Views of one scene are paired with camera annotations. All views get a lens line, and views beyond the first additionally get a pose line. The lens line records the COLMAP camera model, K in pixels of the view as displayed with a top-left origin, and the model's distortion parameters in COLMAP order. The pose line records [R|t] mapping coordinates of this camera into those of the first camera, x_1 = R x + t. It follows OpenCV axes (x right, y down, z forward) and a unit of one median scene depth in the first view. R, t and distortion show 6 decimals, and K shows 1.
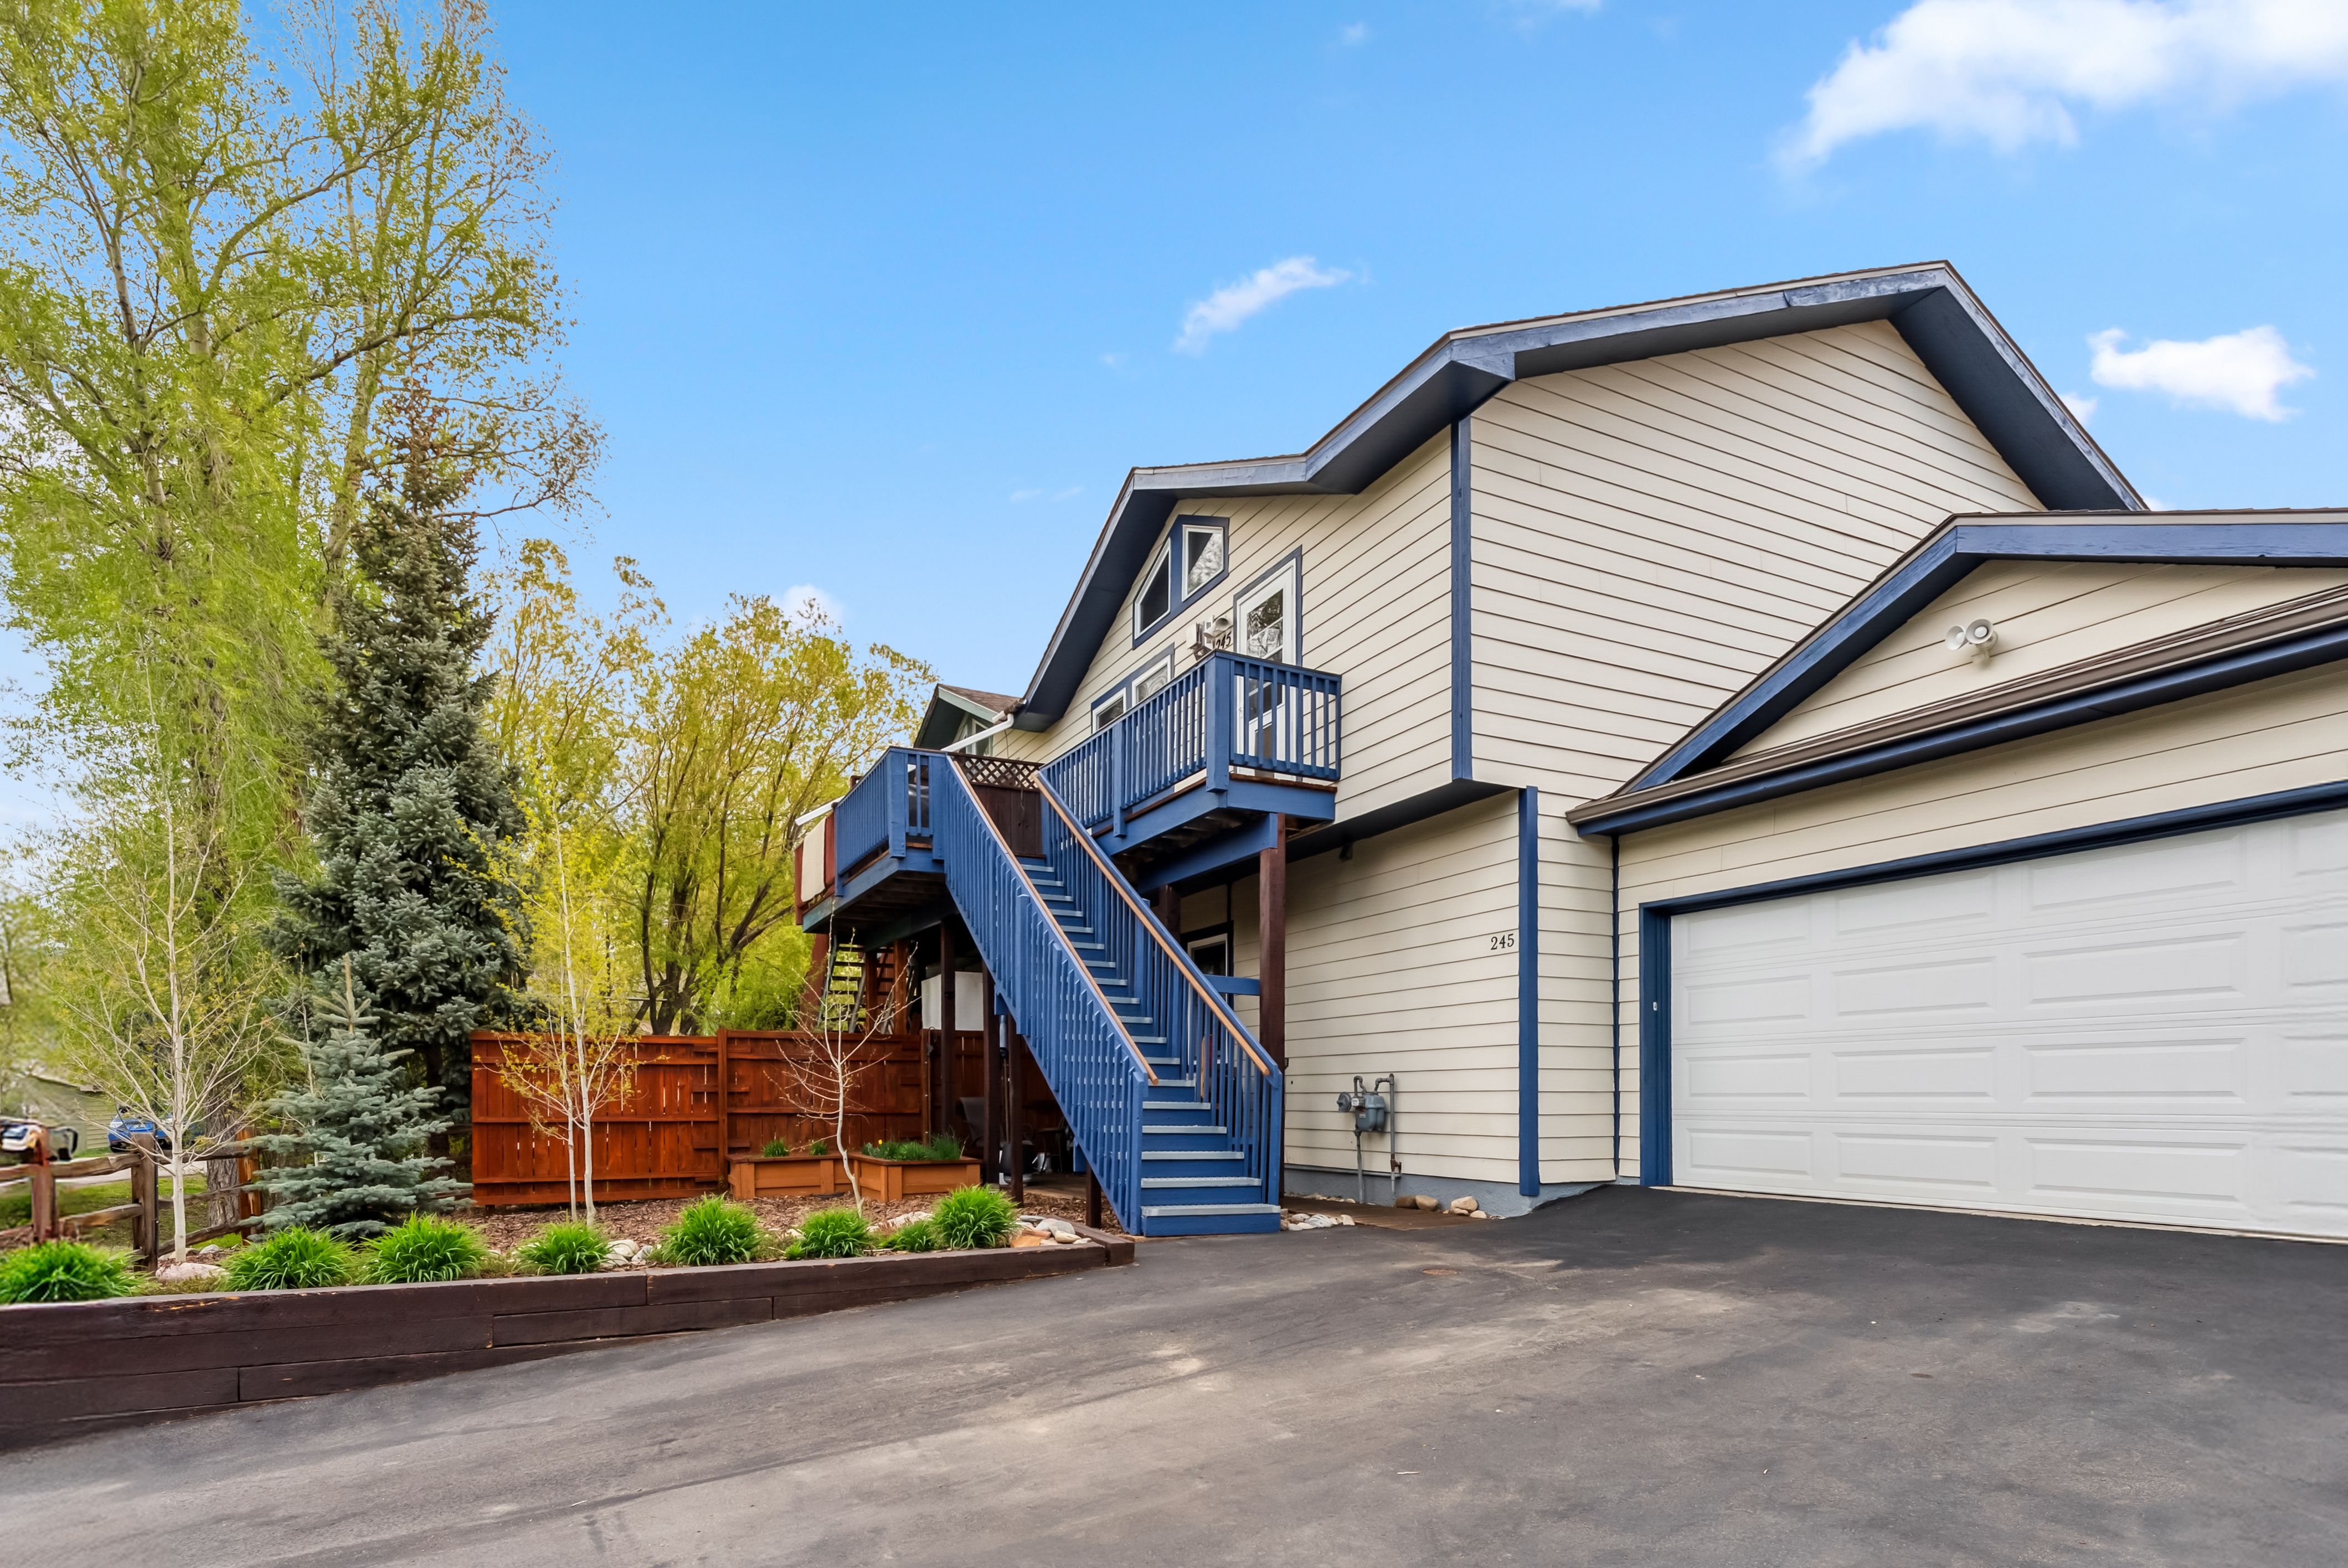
lens RADIAL K [[1299.5, 0, 1171.8], [0, 1299.5, 714.8], [0, 0, 1]] dist [0.017223, 0.000237]
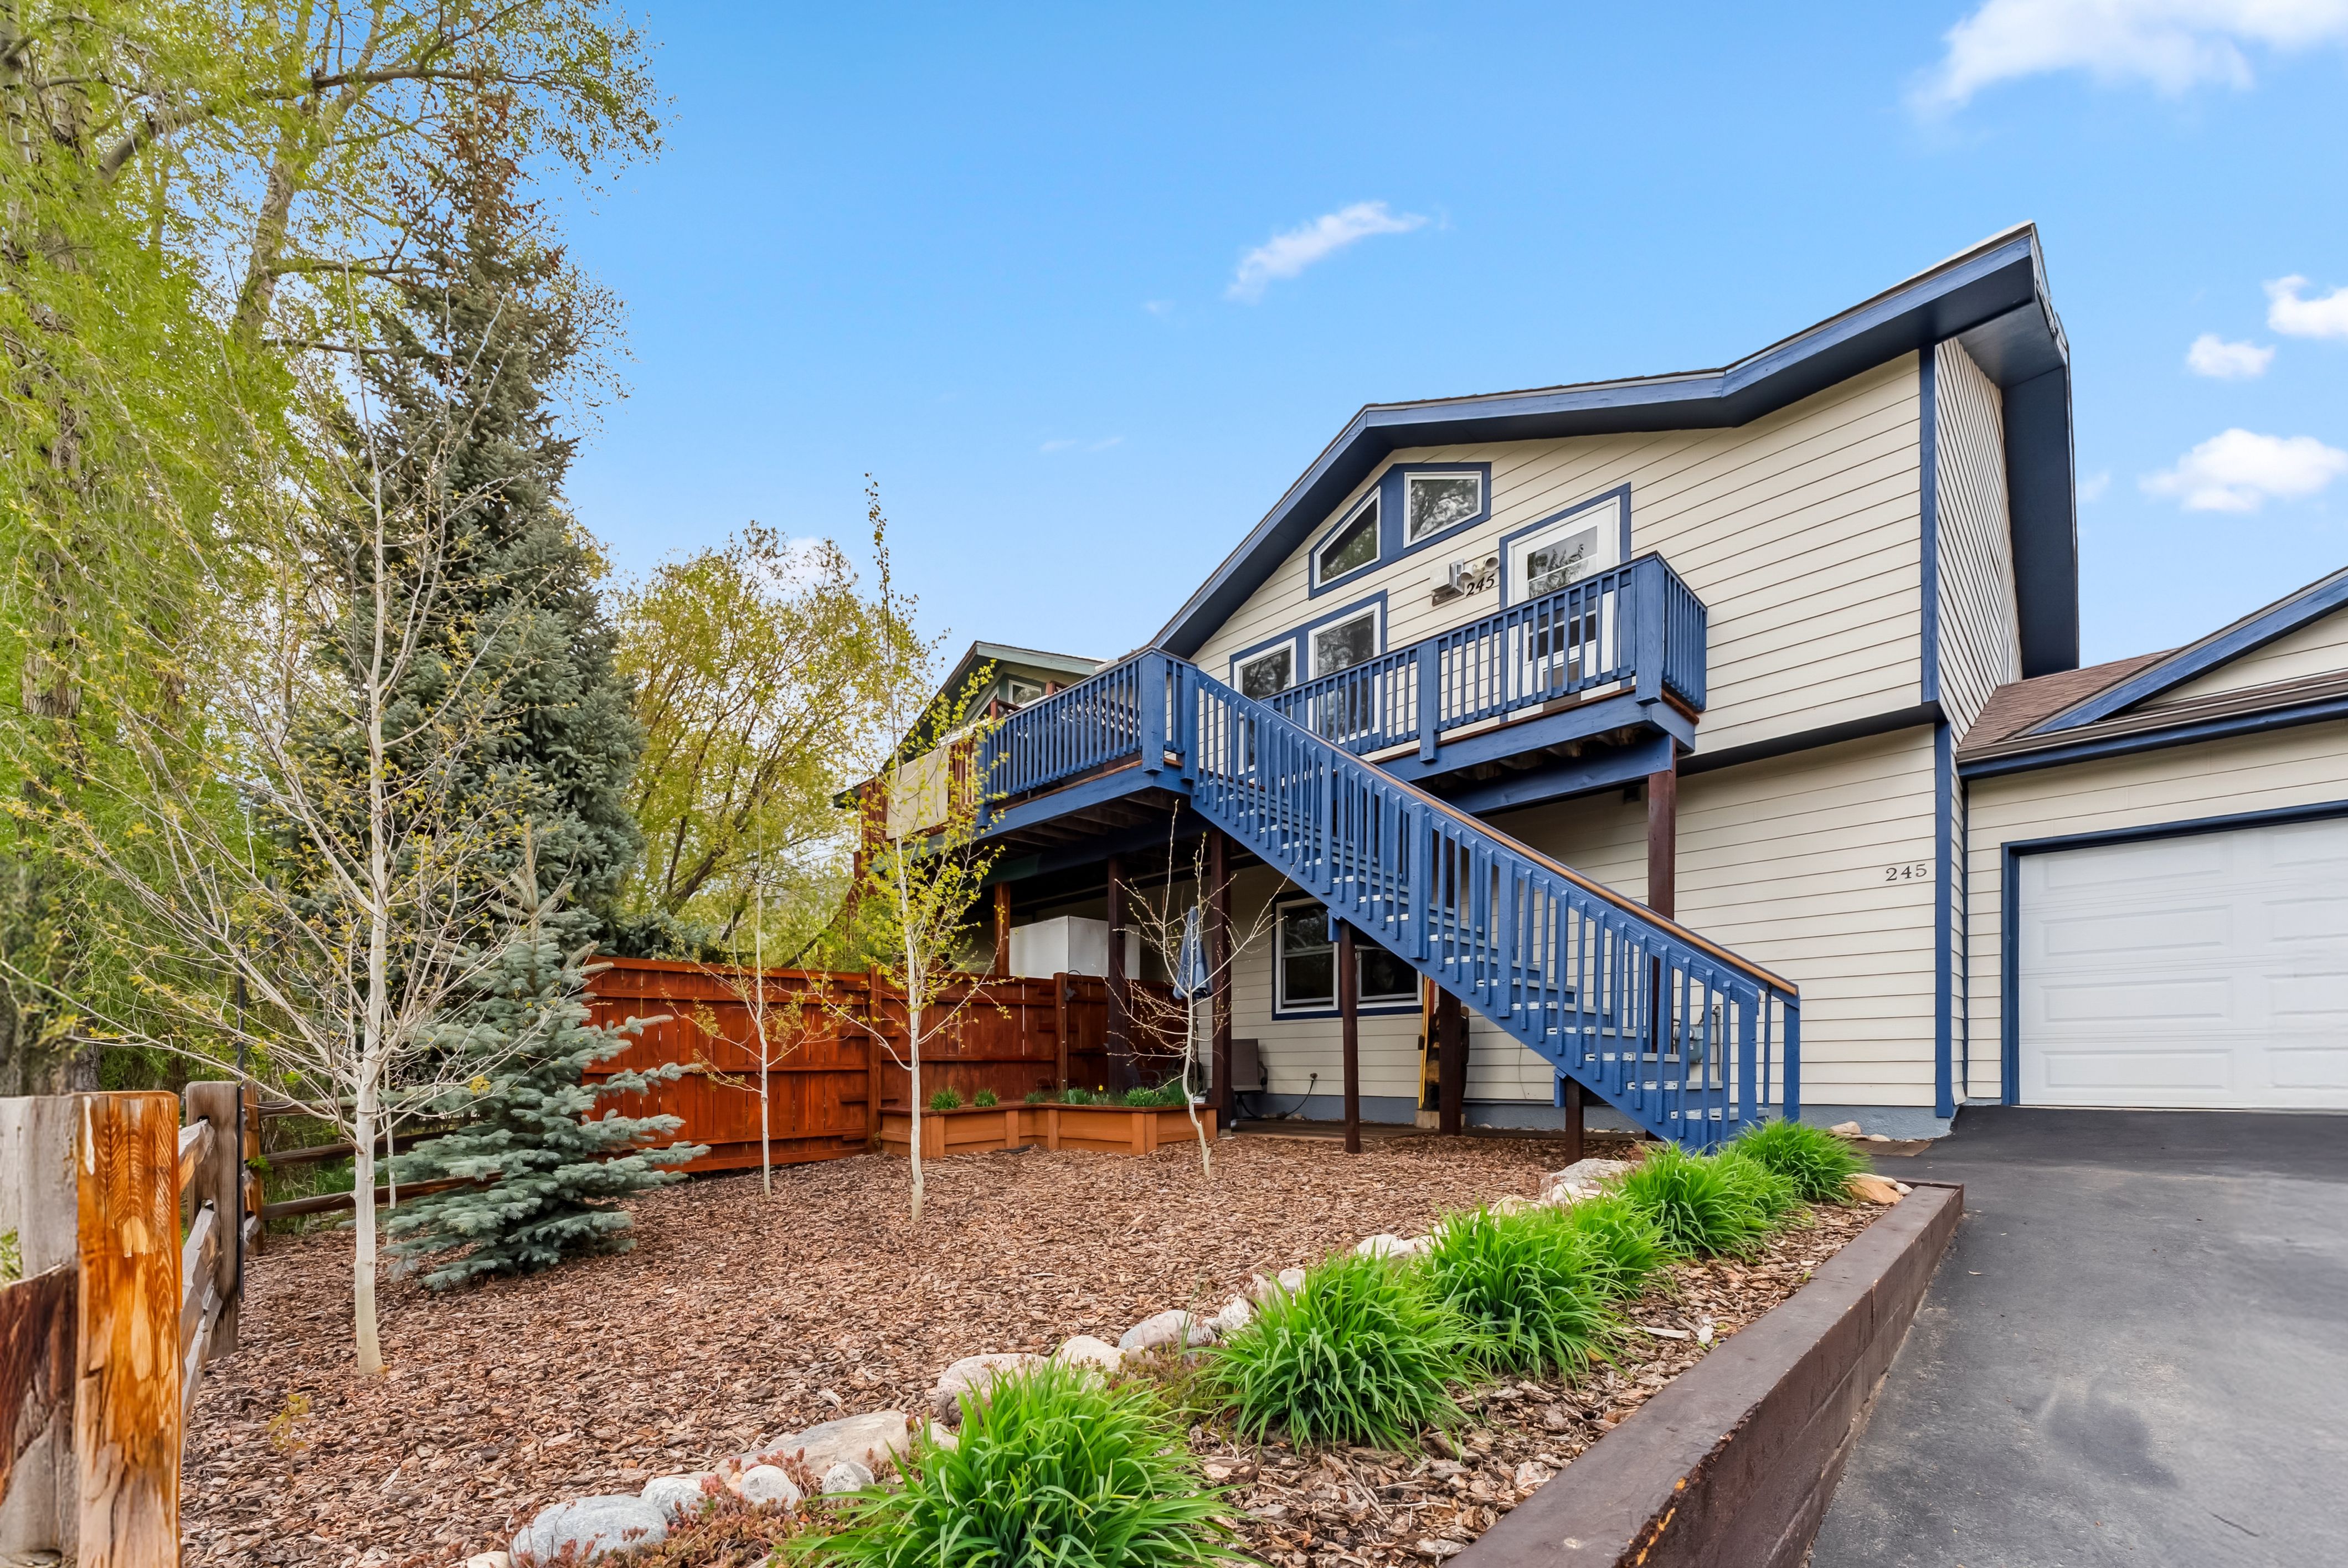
lens RADIAL K [[964.5, 0, 1178.0], [0, 964.5, 810.5], [0, 0, 1]] dist [-0.000885, -0.000653]
pose [[0.941580, 0.071747, 0.329060, -0.469827], [-0.081752, 0.996514, 0.016650, 0.141705], [-0.326718, -0.042579, 0.944162, 0.422335]]
